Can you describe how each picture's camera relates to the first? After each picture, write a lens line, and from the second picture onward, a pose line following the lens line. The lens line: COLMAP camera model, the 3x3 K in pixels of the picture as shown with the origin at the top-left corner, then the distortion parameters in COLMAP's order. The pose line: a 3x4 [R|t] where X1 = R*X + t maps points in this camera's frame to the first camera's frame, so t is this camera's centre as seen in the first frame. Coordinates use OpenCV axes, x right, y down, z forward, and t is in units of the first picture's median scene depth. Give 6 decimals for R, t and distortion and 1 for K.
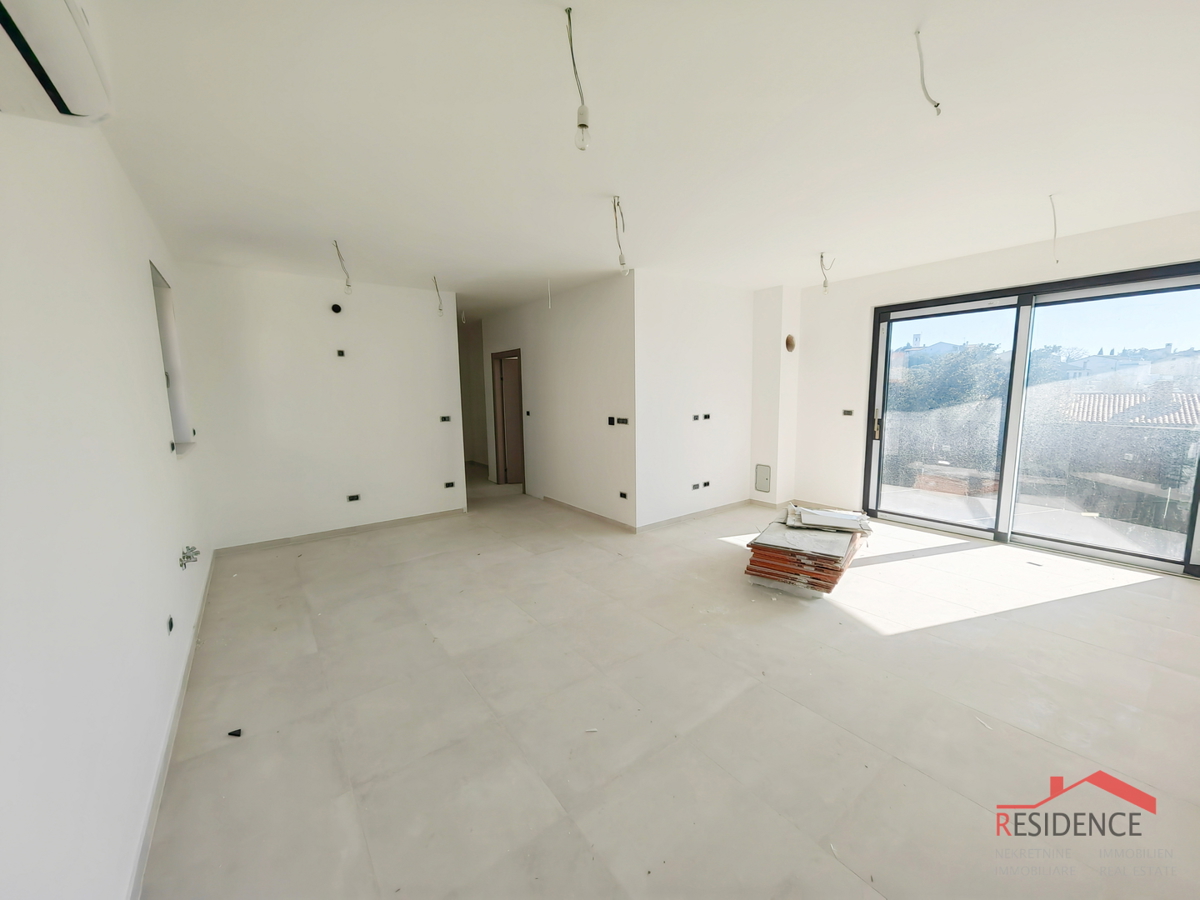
lens RADIAL K [[461.1, 0, 600.7], [0, 461.1, 448.3], [0, 0, 1]] dist [-0.002189, 0.004242]
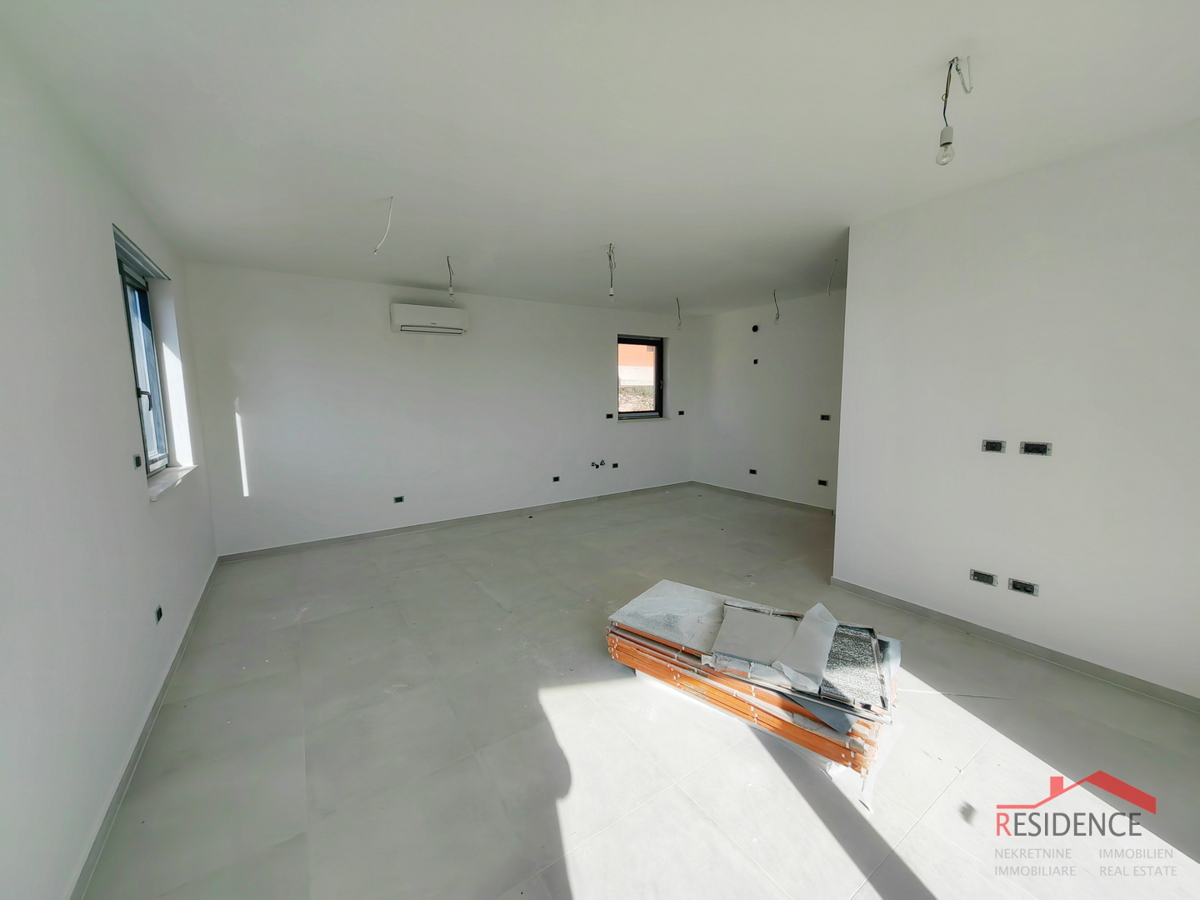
lens RADIAL K [[461.1, 0, 600.7], [0, 461.1, 448.3], [0, 0, 1]] dist [-0.002189, 0.004242]
pose [[-0.058074, 0.132292, -0.989508, 0.791075], [-0.112017, 0.984058, 0.138138, -0.091502], [0.992008, 0.118864, -0.042329, 0.626979]]
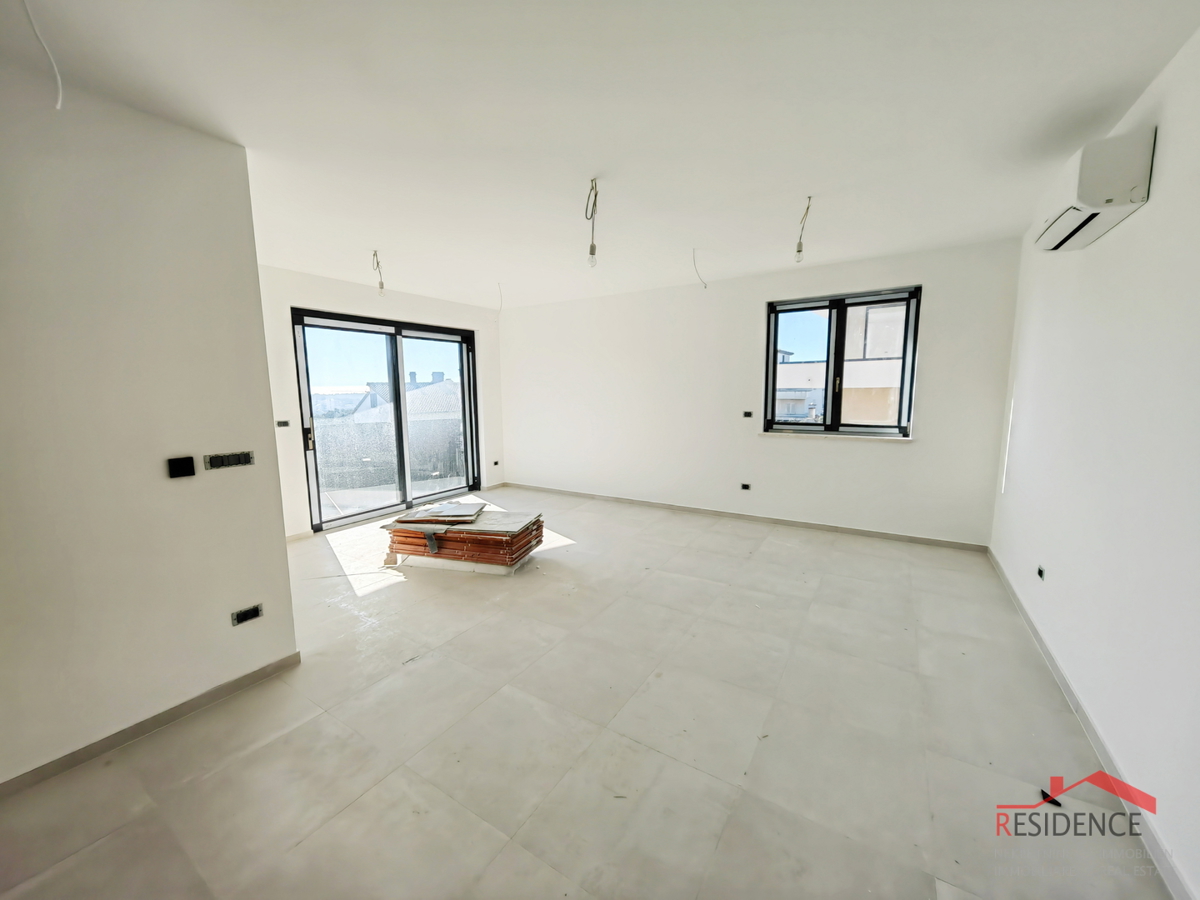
lens RADIAL K [[461.1, 0, 600.7], [0, 461.1, 448.3], [0, 0, 1]] dist [-0.002189, 0.004242]
pose [[-0.352770, -0.097994, 0.930565, -0.511097], [0.134835, 0.978798, 0.154188, -0.091383], [-0.925944, 0.179866, -0.332077, 0.799983]]
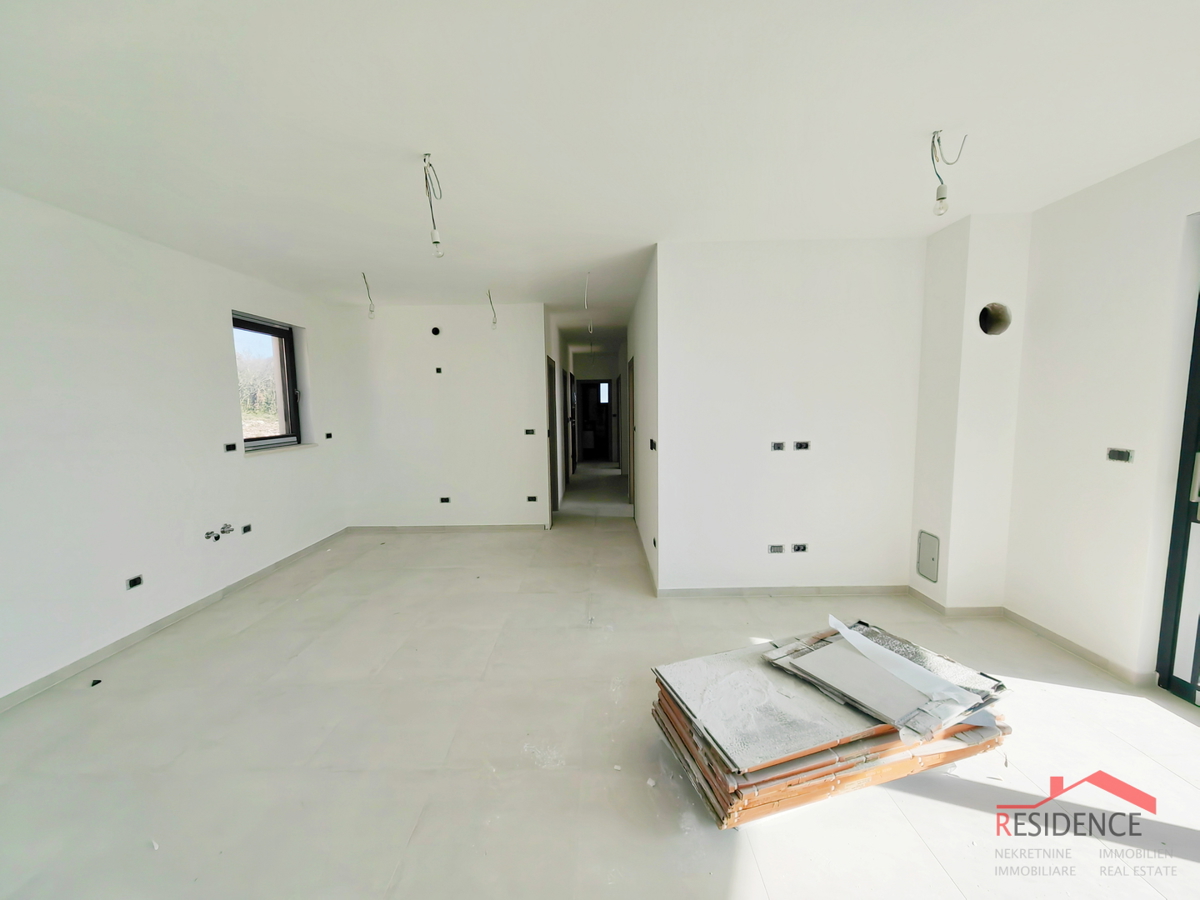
lens RADIAL K [[461.1, 0, 600.7], [0, 461.1, 448.3], [0, 0, 1]] dist [-0.002189, 0.004242]
pose [[0.797639, 0.062695, -0.599868, 0.428406], [-0.073792, 0.997255, 0.006108, -0.051509], [0.598604, 0.039394, 0.800076, 0.335807]]
